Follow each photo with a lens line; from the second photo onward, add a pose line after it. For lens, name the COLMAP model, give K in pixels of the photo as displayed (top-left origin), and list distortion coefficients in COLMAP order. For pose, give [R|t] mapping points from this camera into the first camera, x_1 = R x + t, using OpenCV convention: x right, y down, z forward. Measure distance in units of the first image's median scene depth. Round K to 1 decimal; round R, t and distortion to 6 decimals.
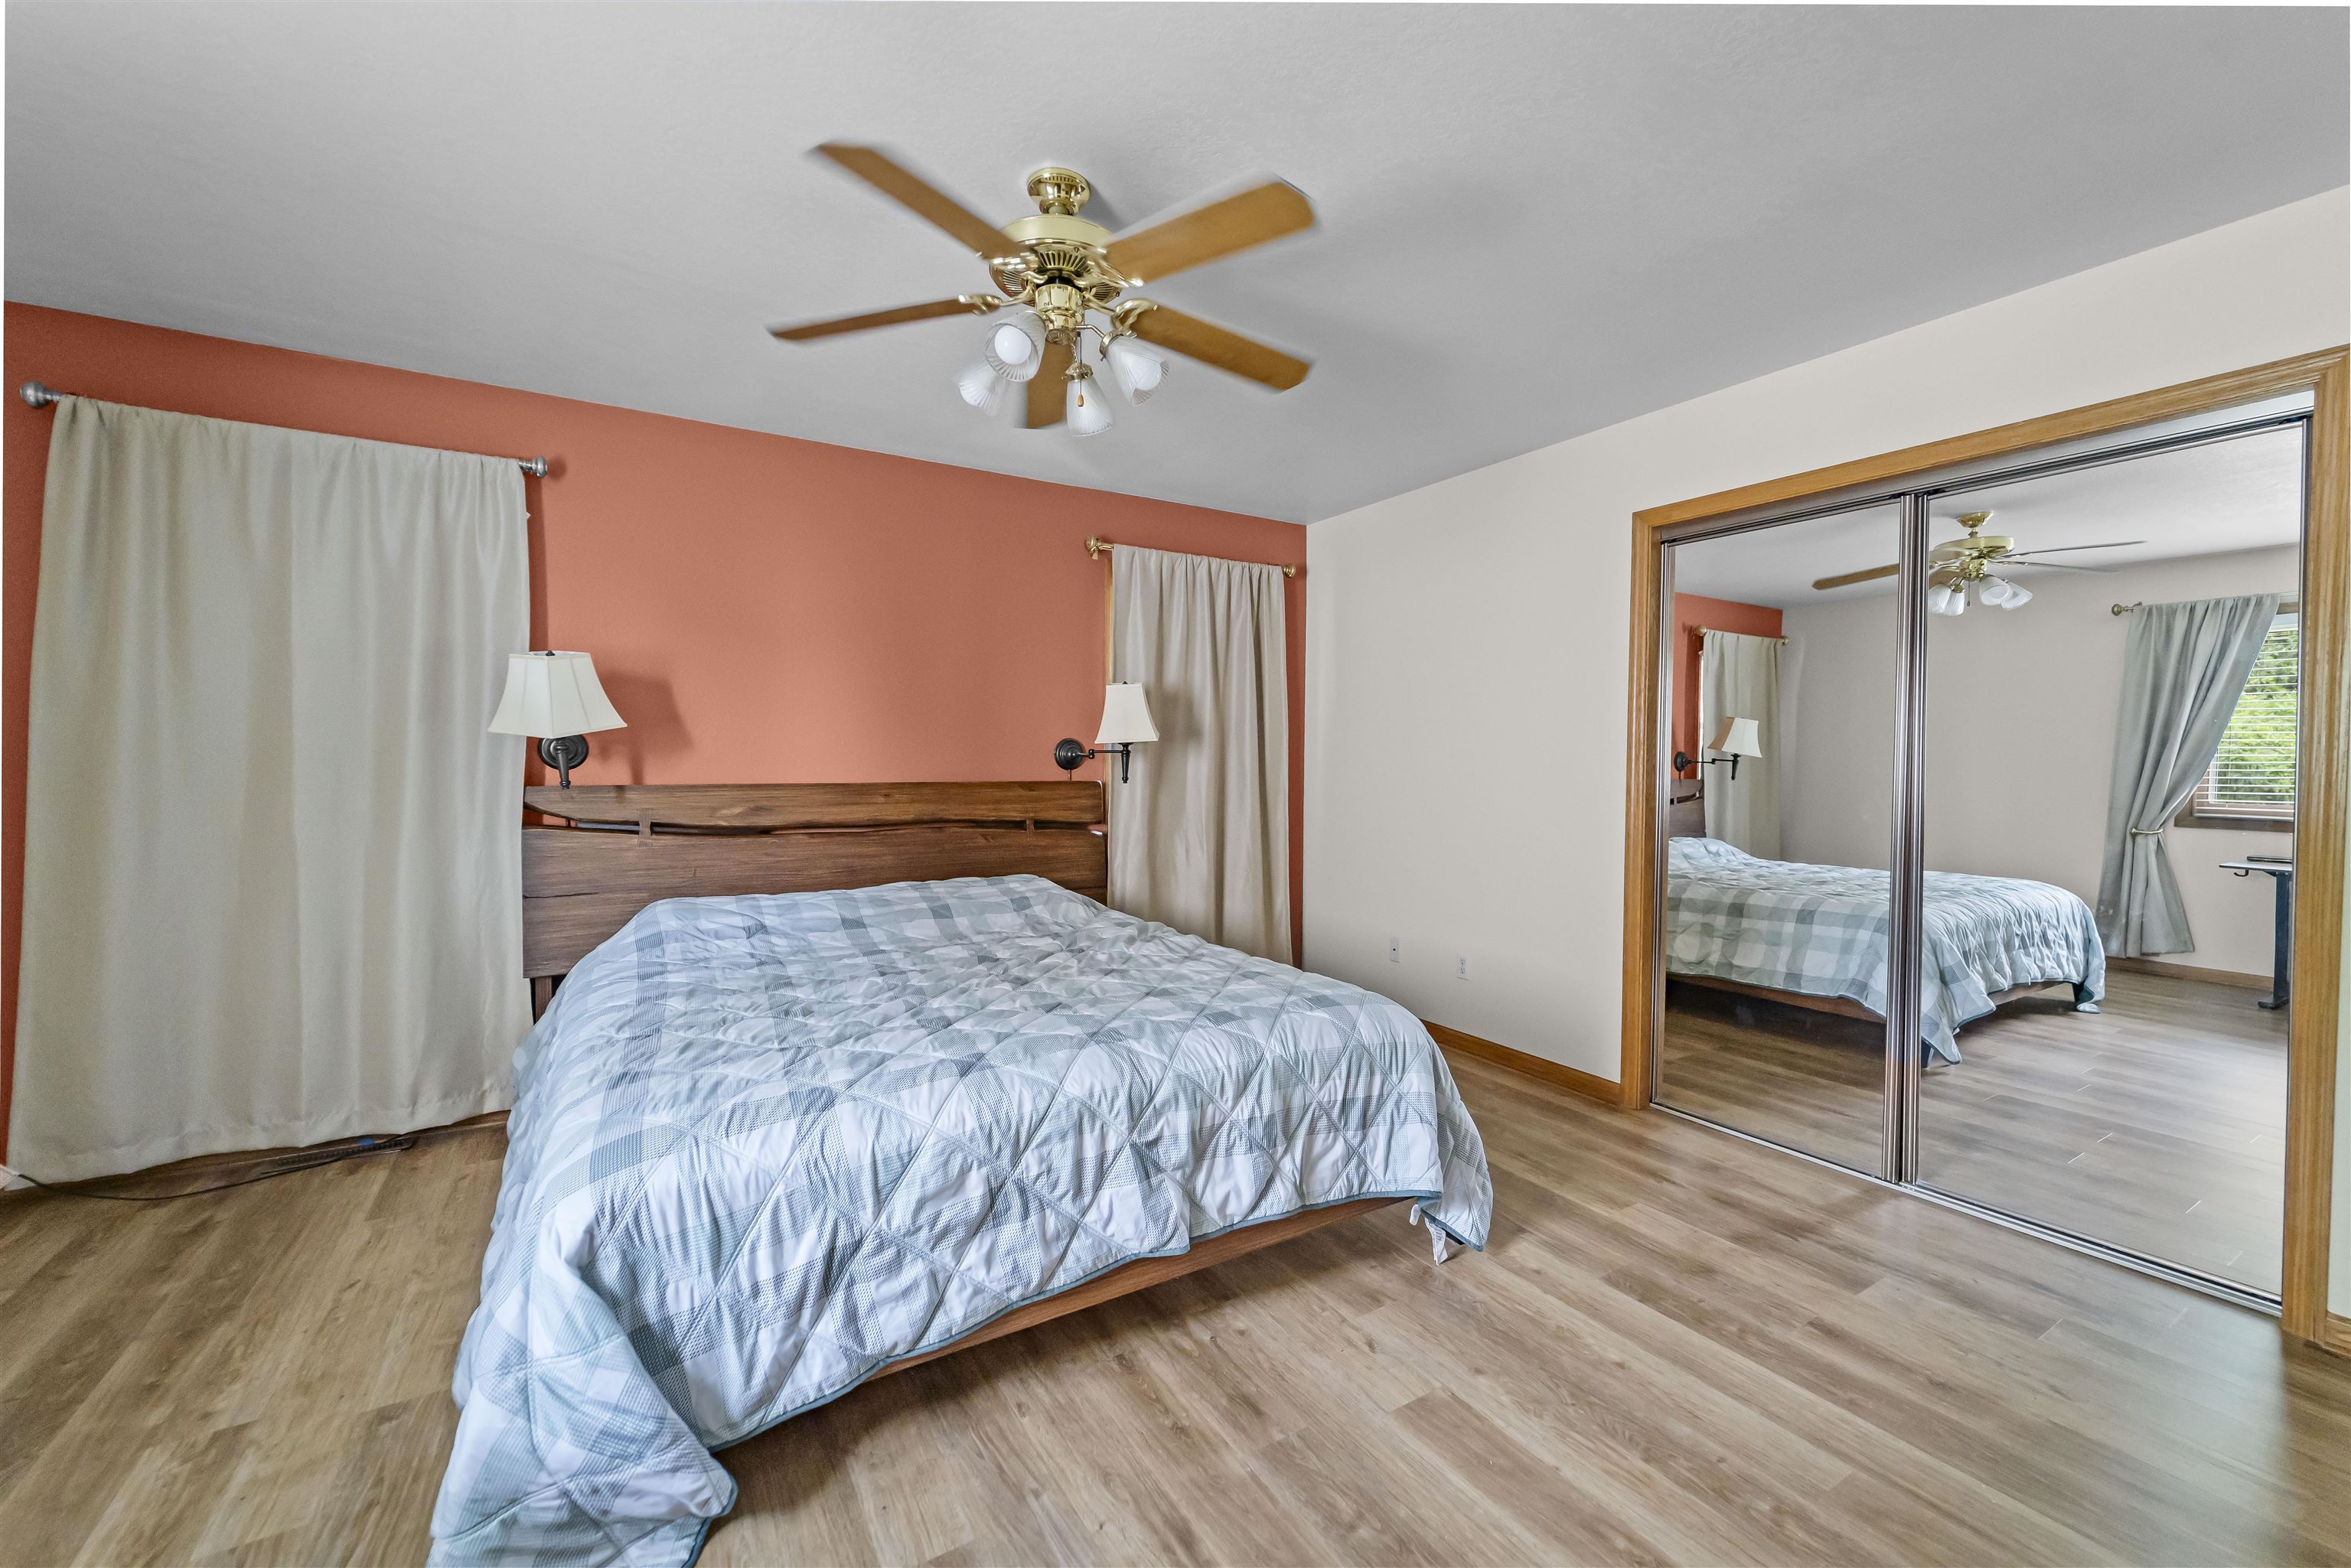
lens RADIAL K [[937.8, 0, 1182.5], [0, 937.8, 765.8], [0, 0, 1]] dist [0.001974, 0.000817]
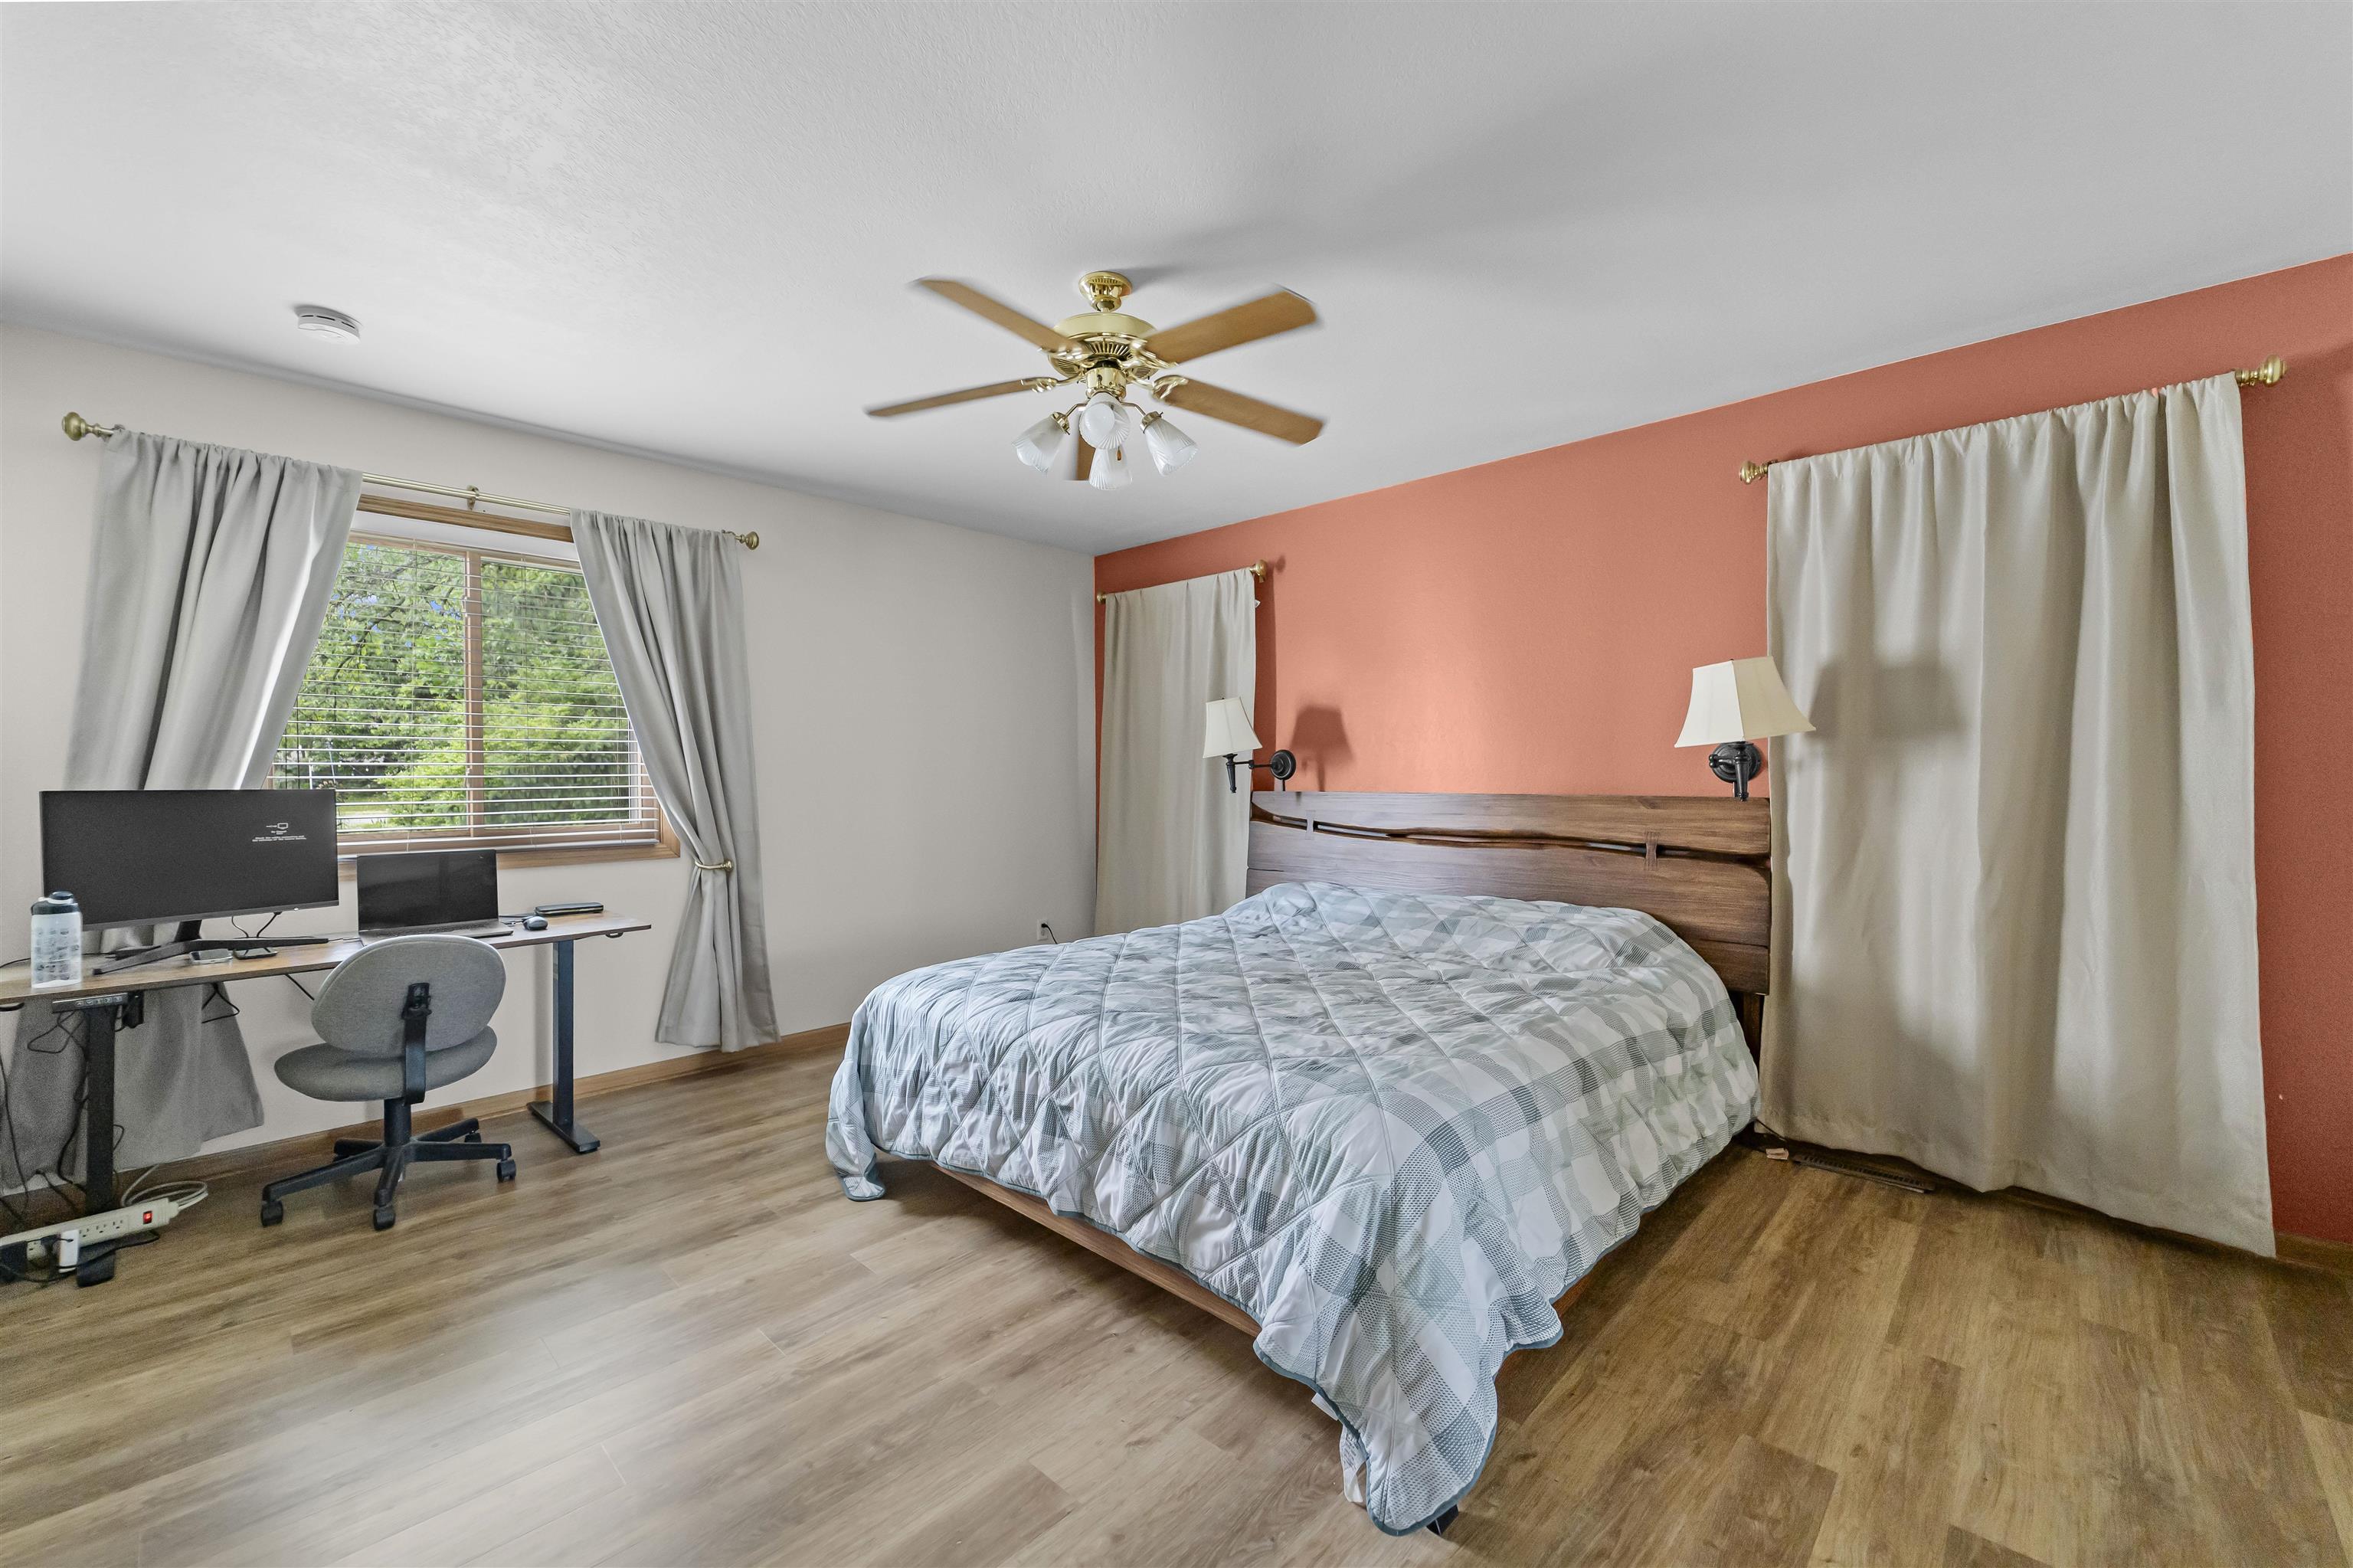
lens RADIAL K [[938.7, 0, 1183.5], [0, 938.7, 765.8], [0, 0, 1]] dist [0.001974, 0.000817]
pose [[0.255104, -0.013290, -0.966822, 1.001052], [-0.001794, 0.999897, -0.014218, 0.003908], [0.966912, 0.005361, 0.255054, 0.768633]]
